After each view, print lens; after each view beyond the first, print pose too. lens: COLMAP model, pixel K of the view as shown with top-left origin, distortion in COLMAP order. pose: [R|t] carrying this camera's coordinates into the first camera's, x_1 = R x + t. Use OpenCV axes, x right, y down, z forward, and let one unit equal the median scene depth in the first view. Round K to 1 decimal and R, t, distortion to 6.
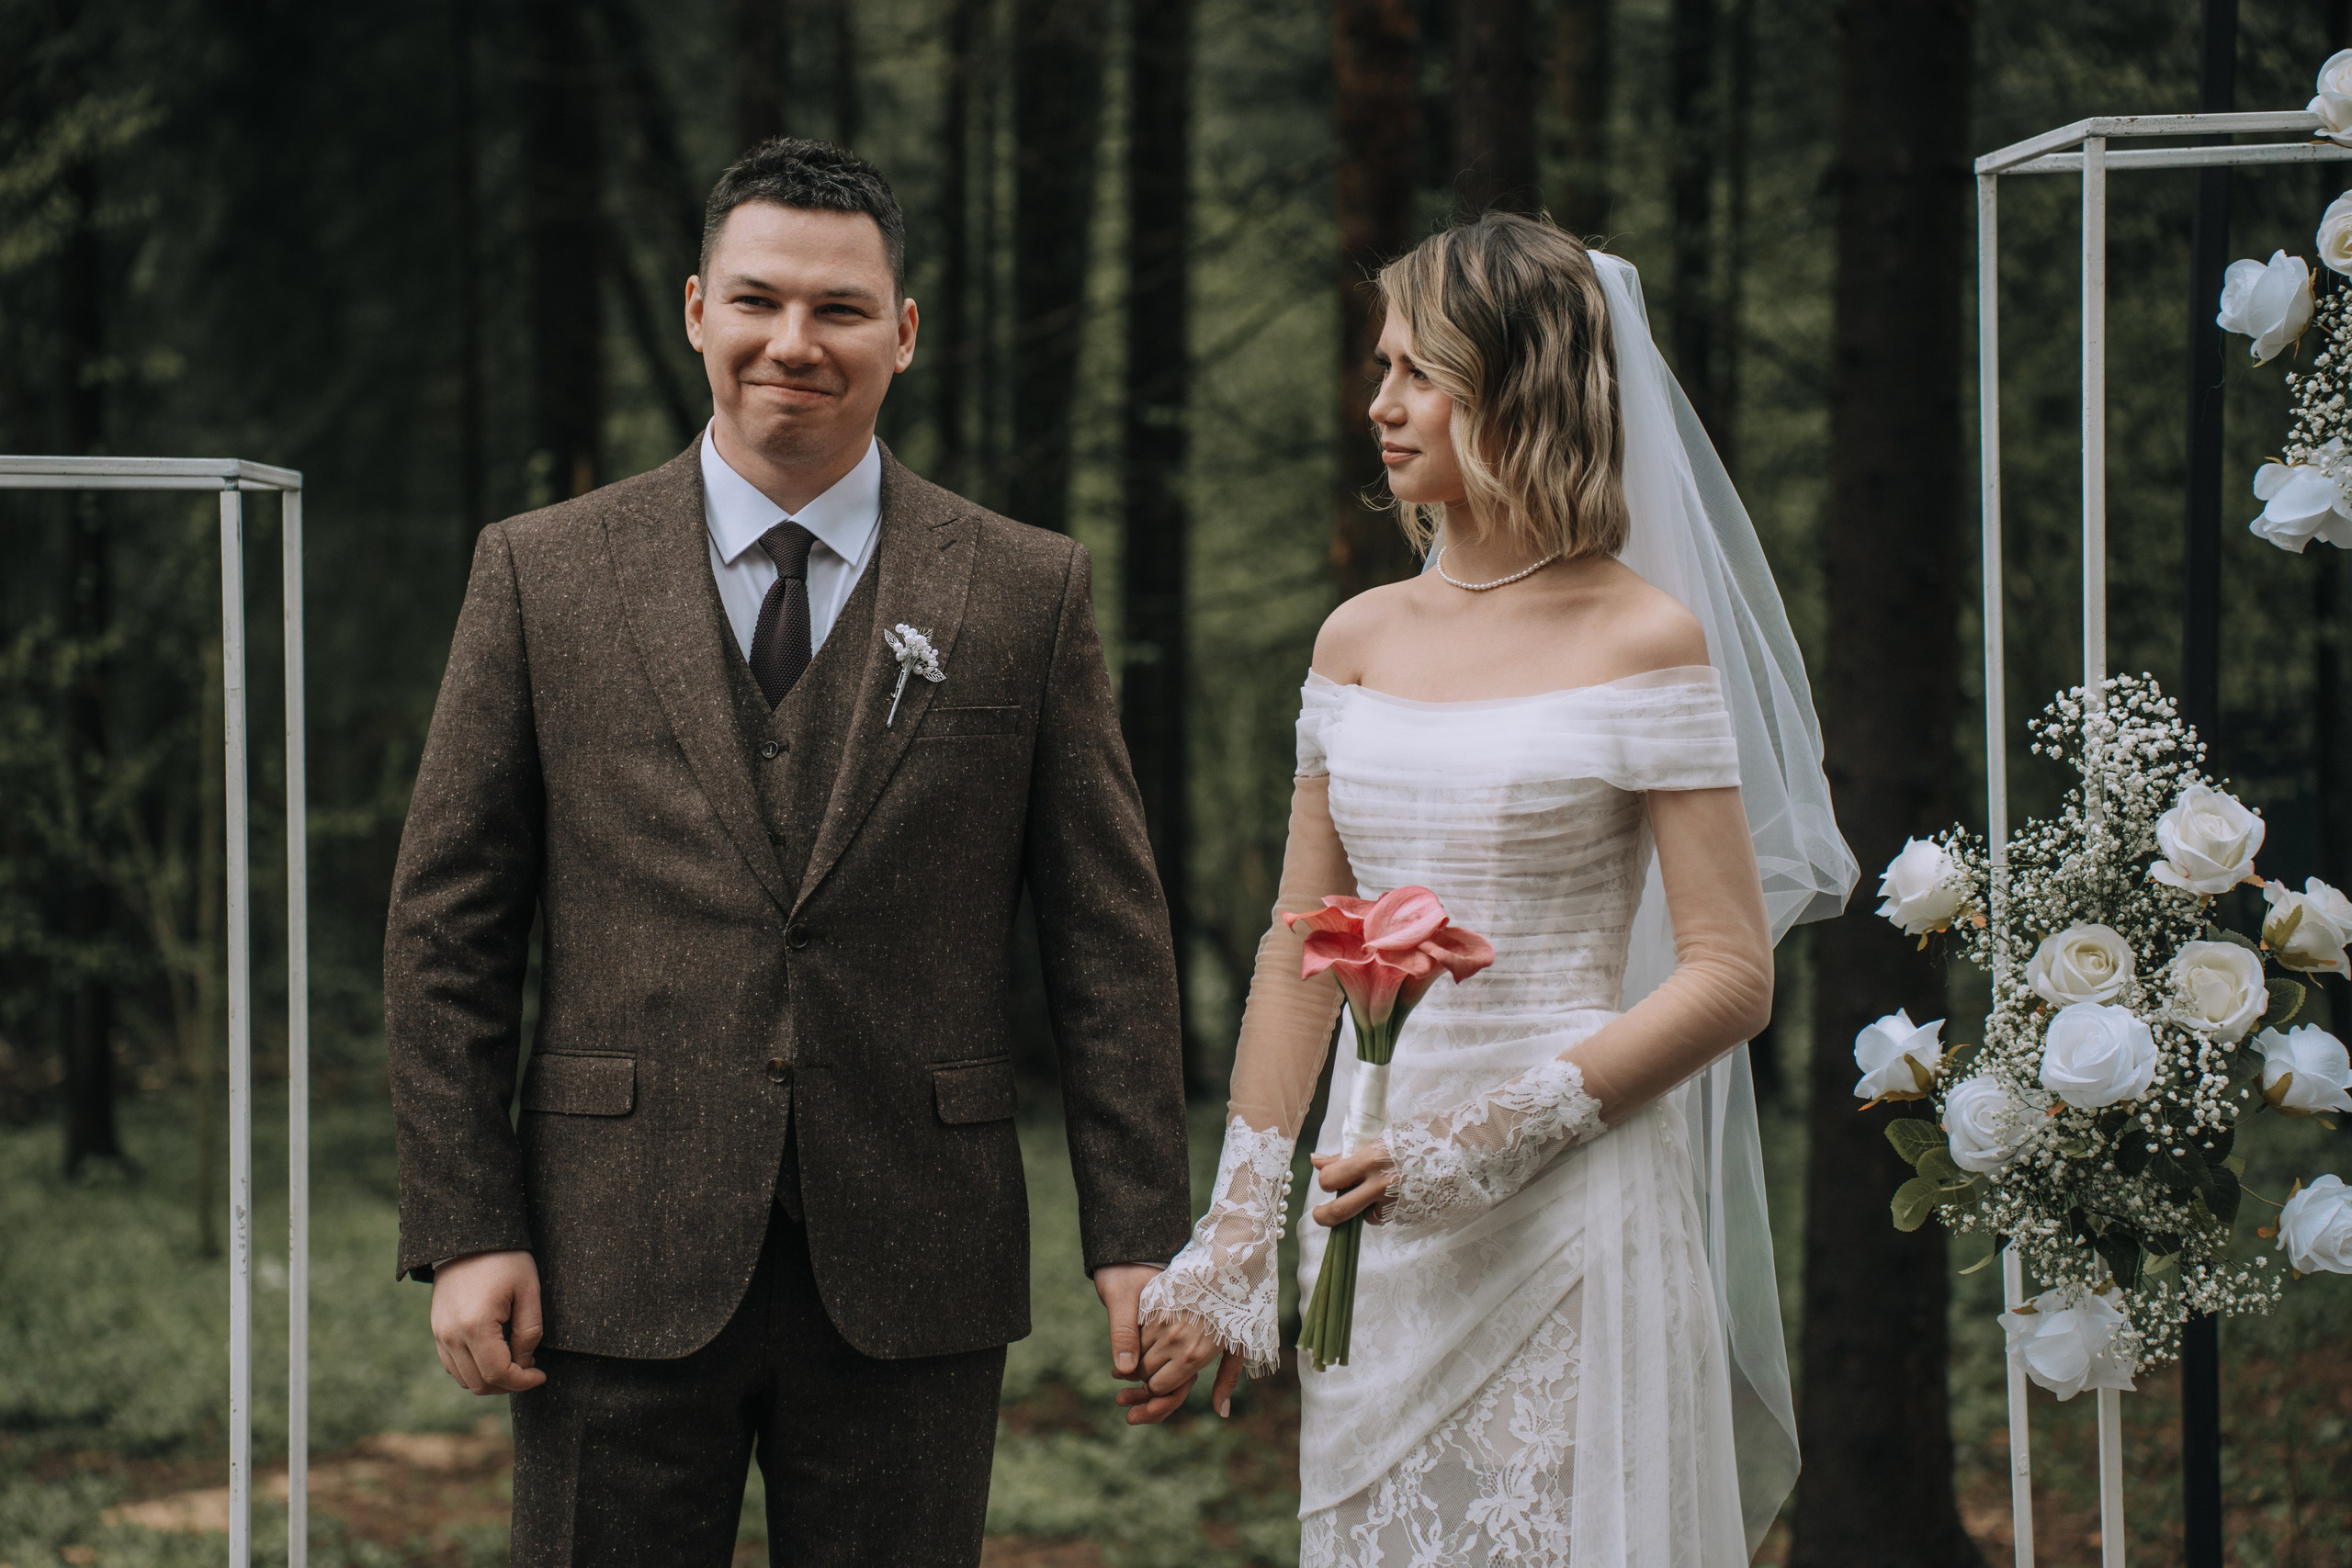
lens RADIAL K [[5550.6, 0, 1132.6], [0, 5550.6, 782.1], [0, 0, 1]] dist [0.706757, -0.168571]
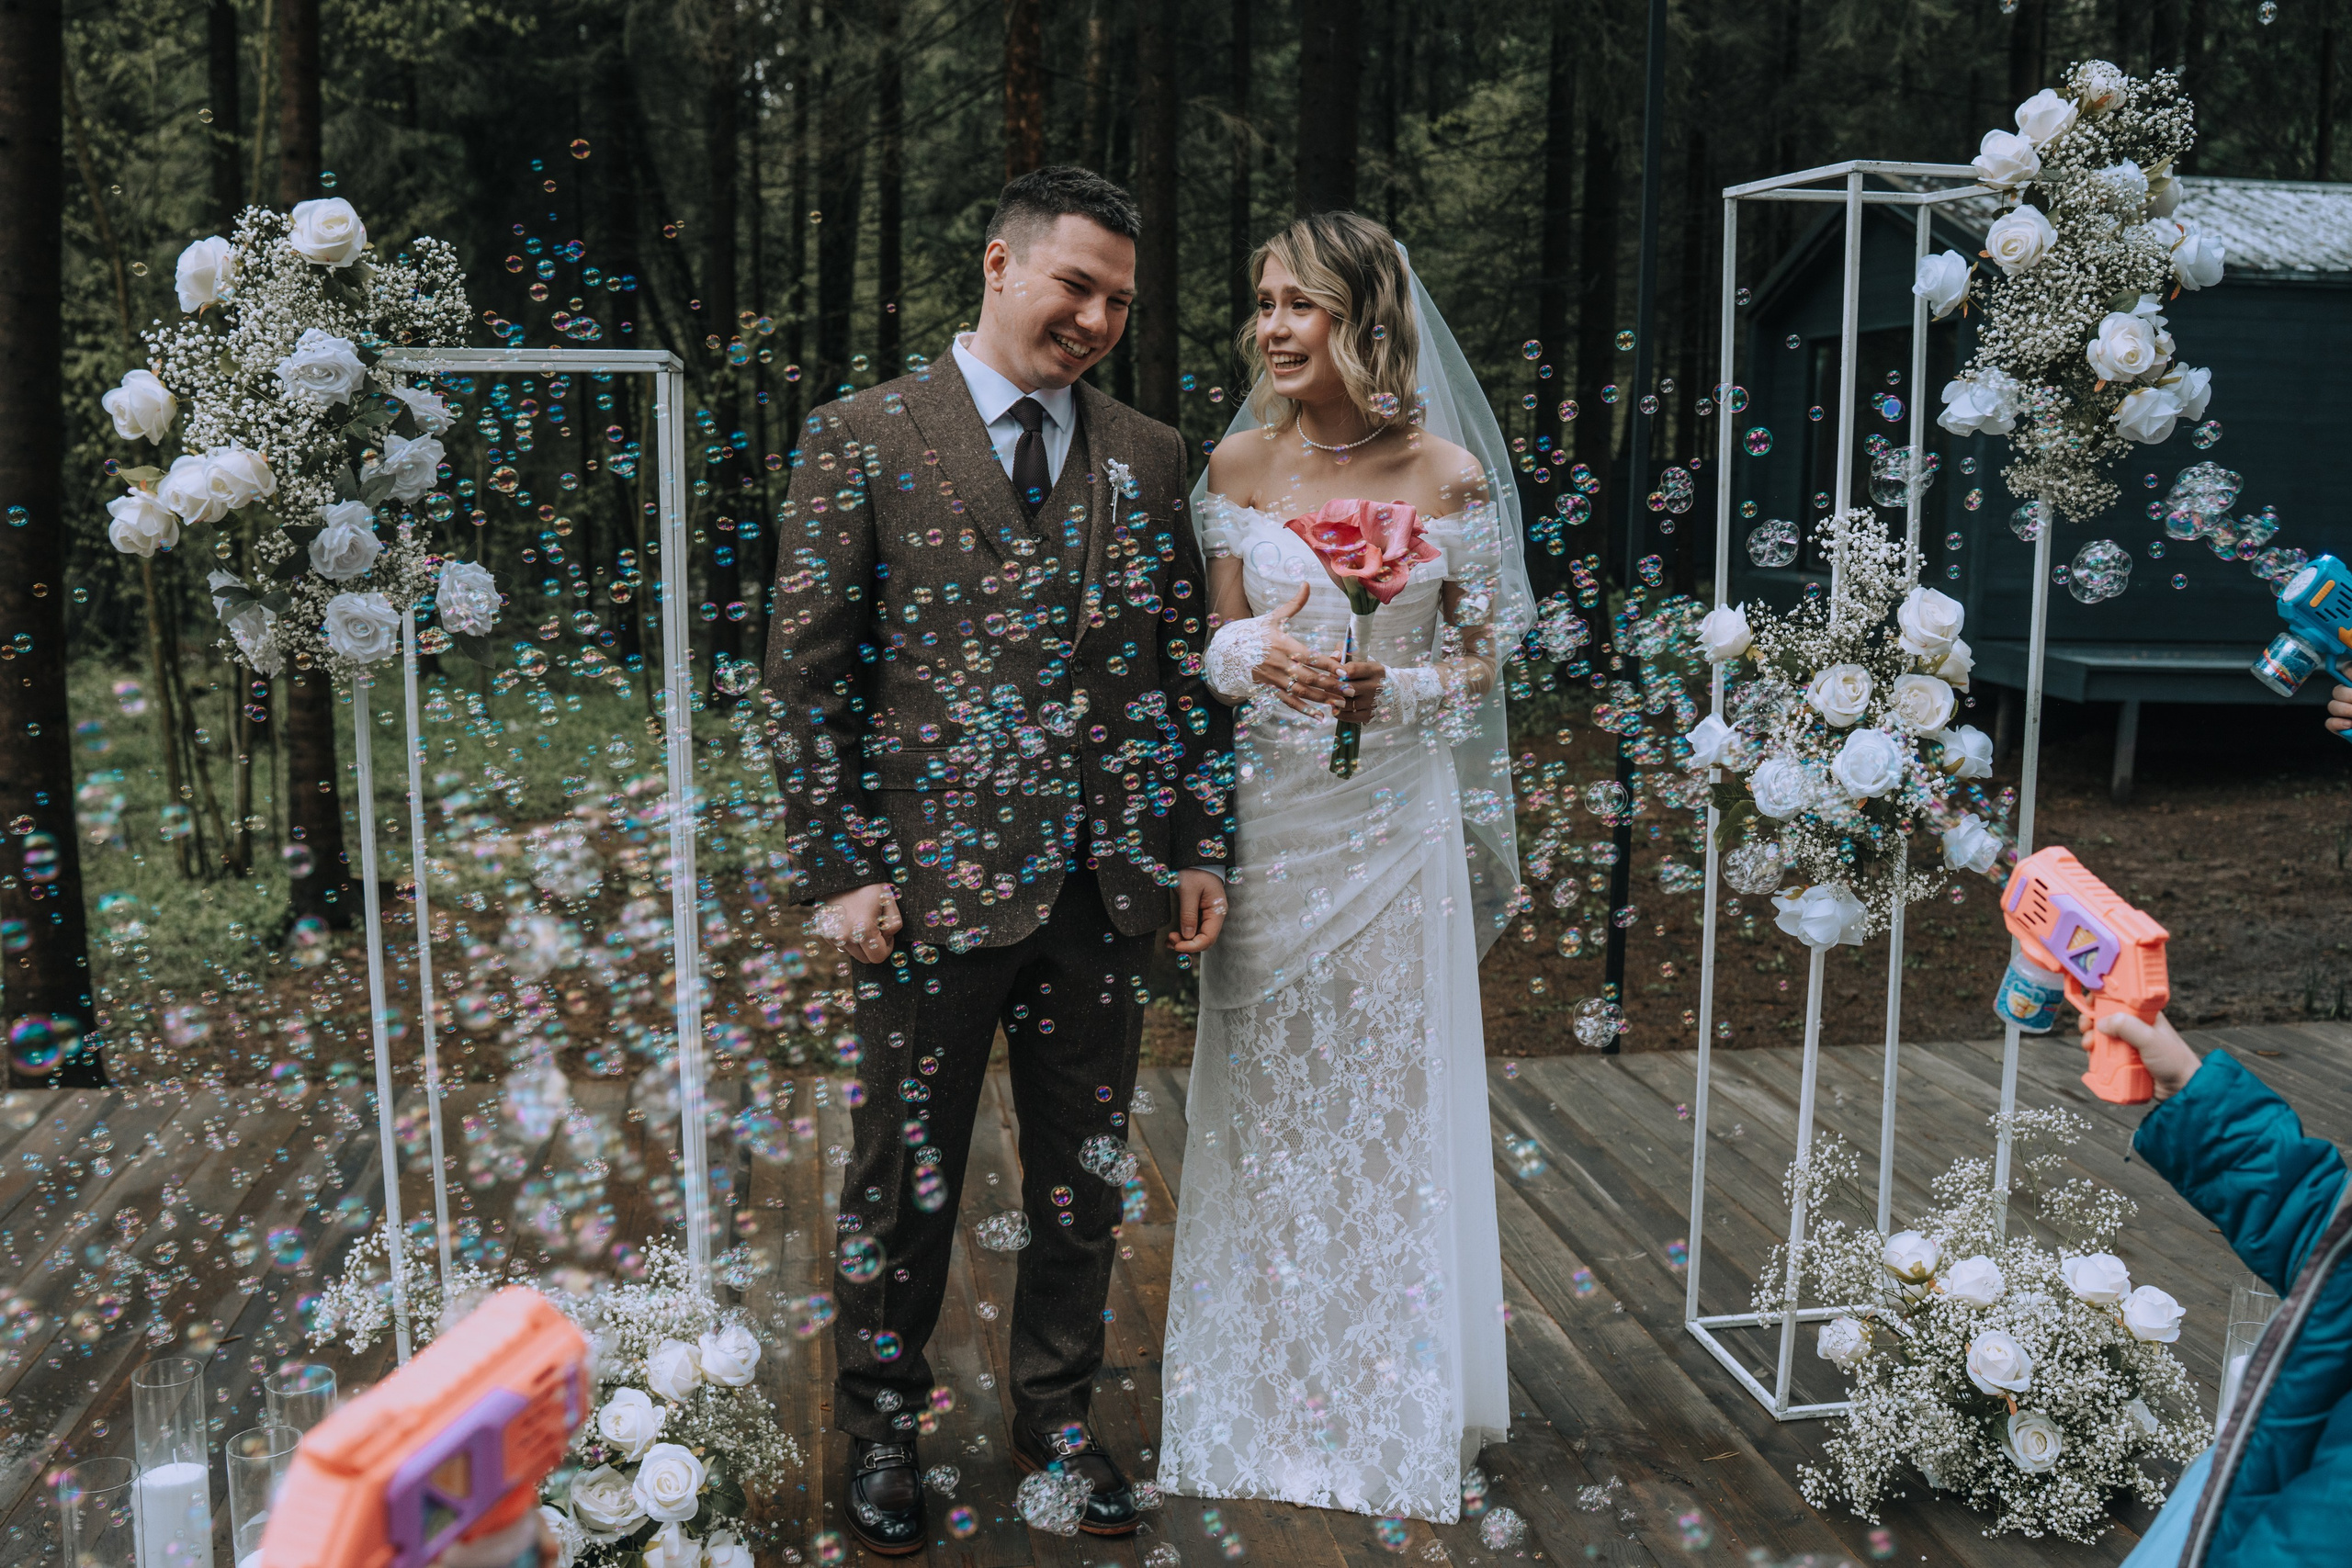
lens RADIAL K [[2229.0, 0, 1158.0], [0, 2229.0, 774.0], [0, 0, 1]] dist [-0.082247, 0.004426]
pose [[0.989189, -0.009958, 0.146310, -0.118573], [-0.007944, 0.992588, 0.121264, -0.018728], [-0.146433, -0.121115, 0.981778, 0.405747]]
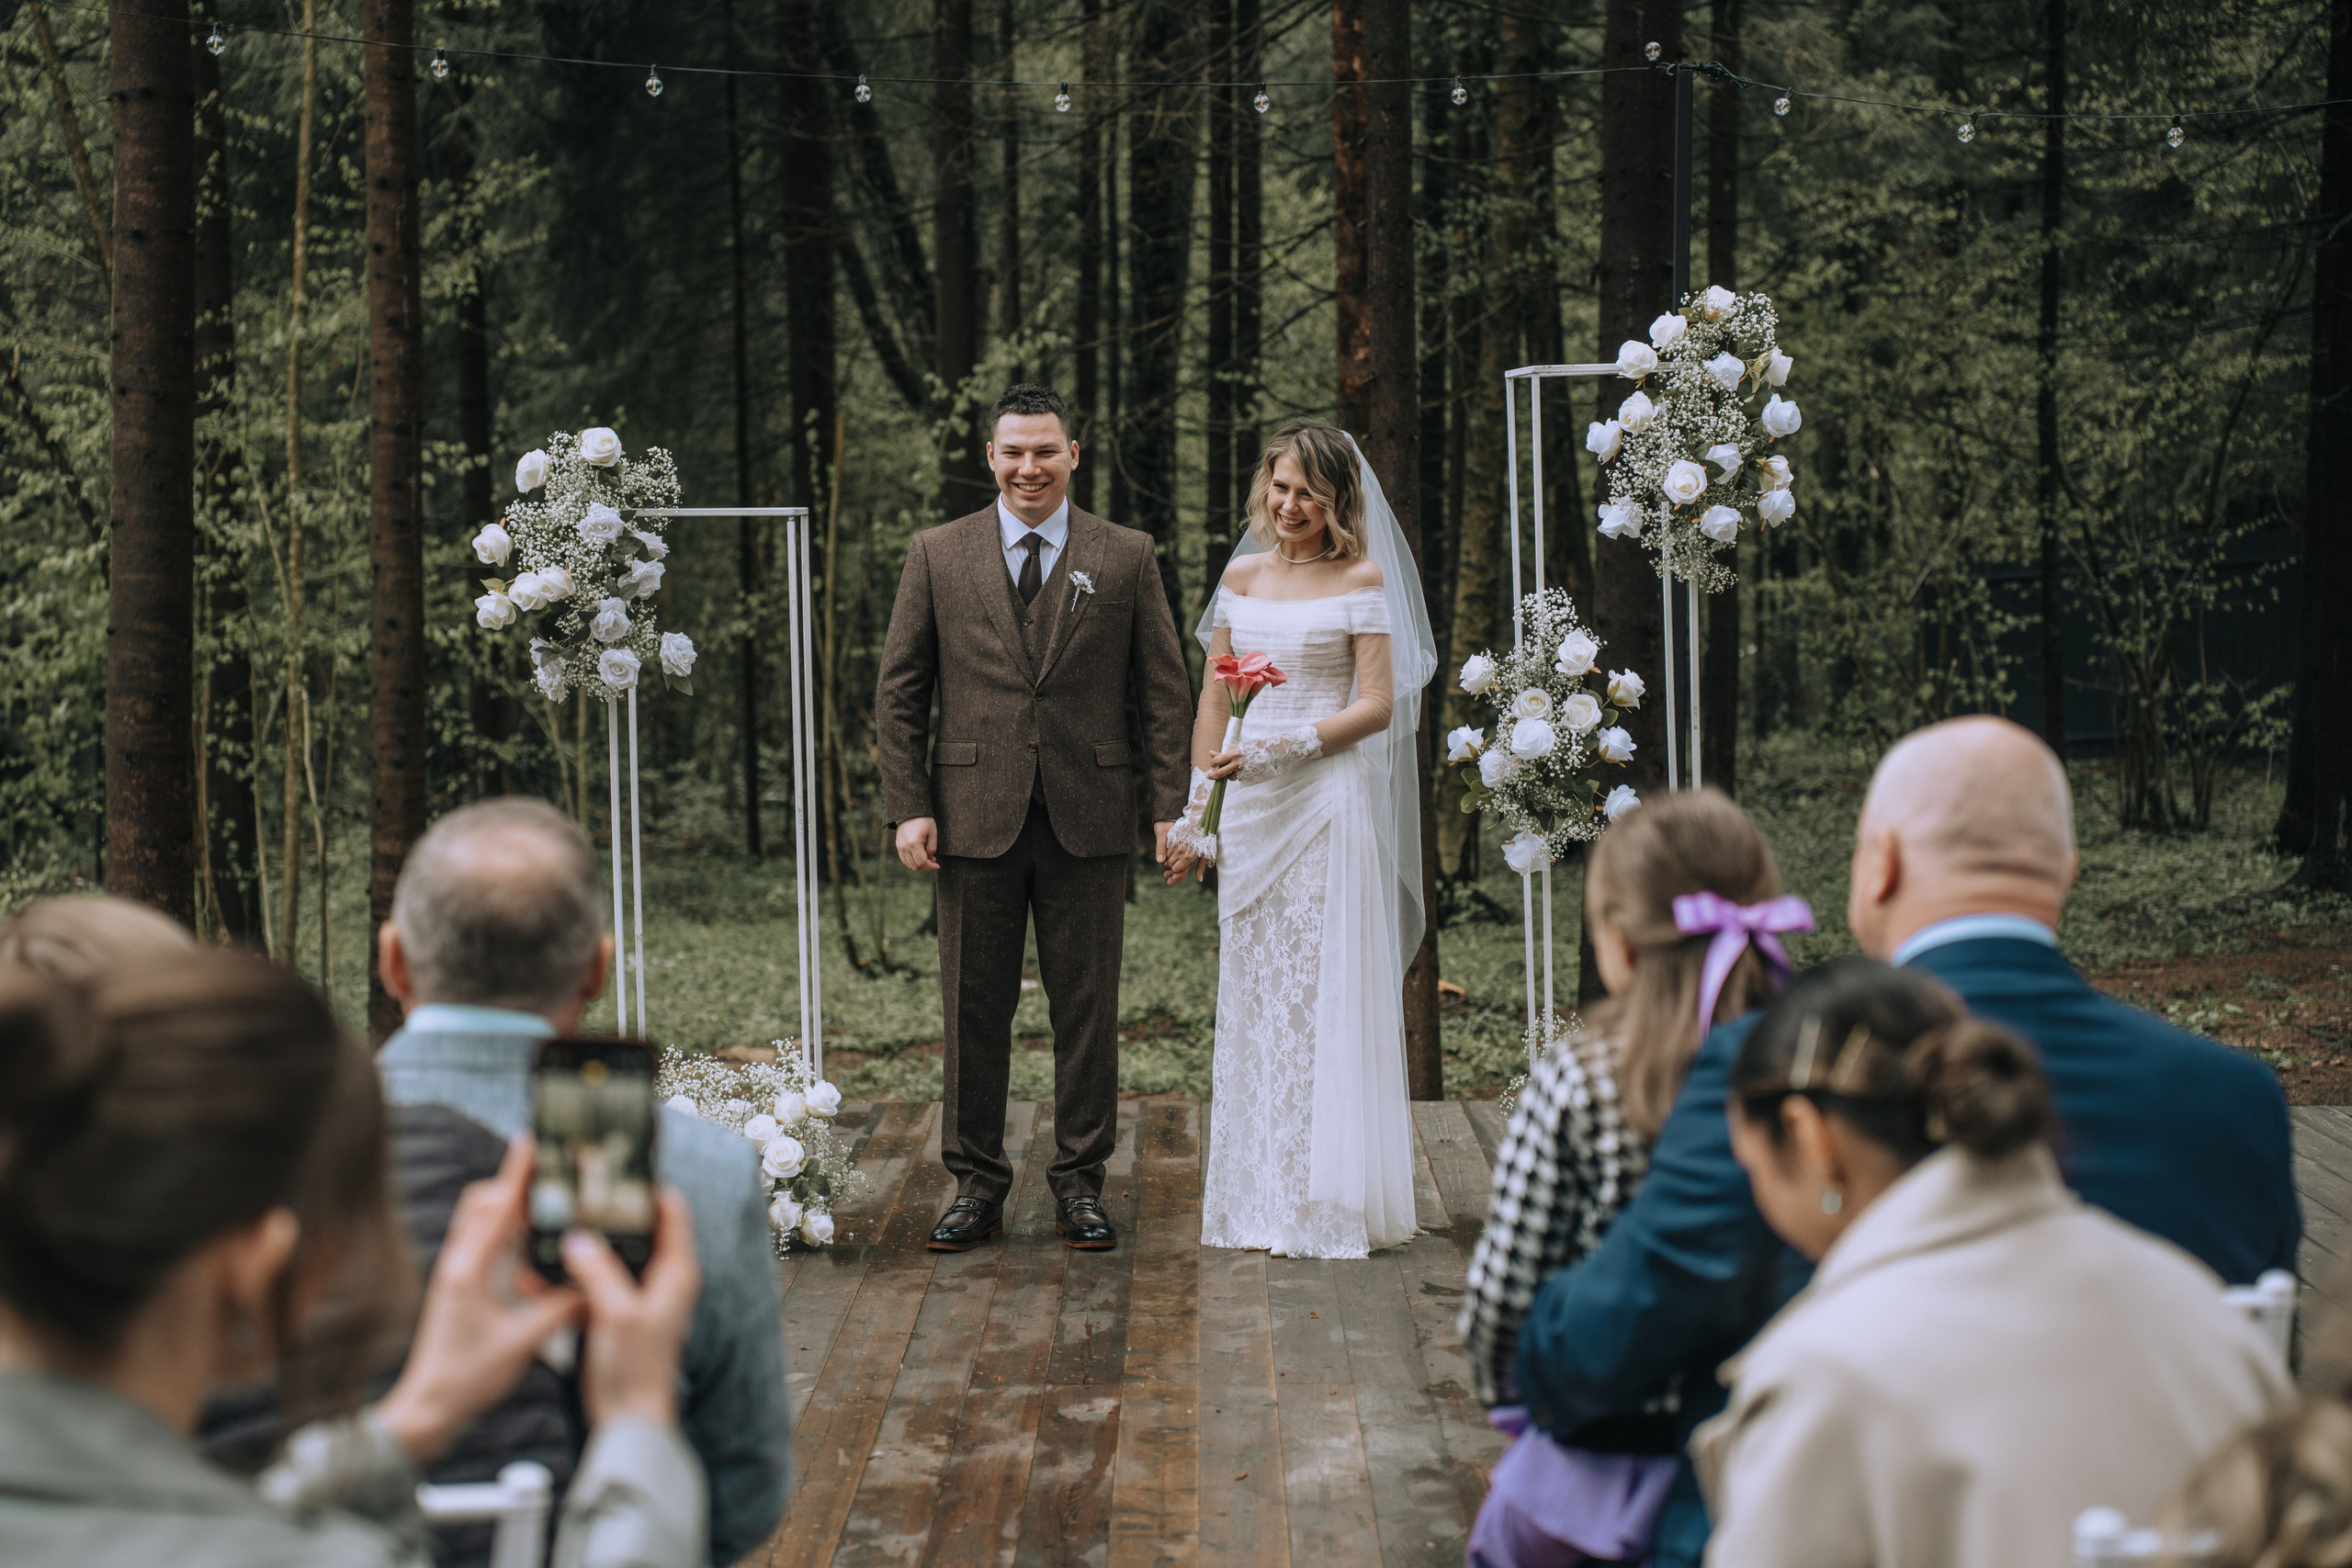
lens RADIAL K [[4779.6, 0, 1176.0], [0, 4779.6, 784.0], [0, 0, 1]] dist [0.553293, -0.002674]
pose [[0.999839, -0.008204, -0.015959, 0.043403], [0.008750, 0.999368, 0.034447, -0.007127], [0.015666, -0.034581, 0.999279, -1.128794]]
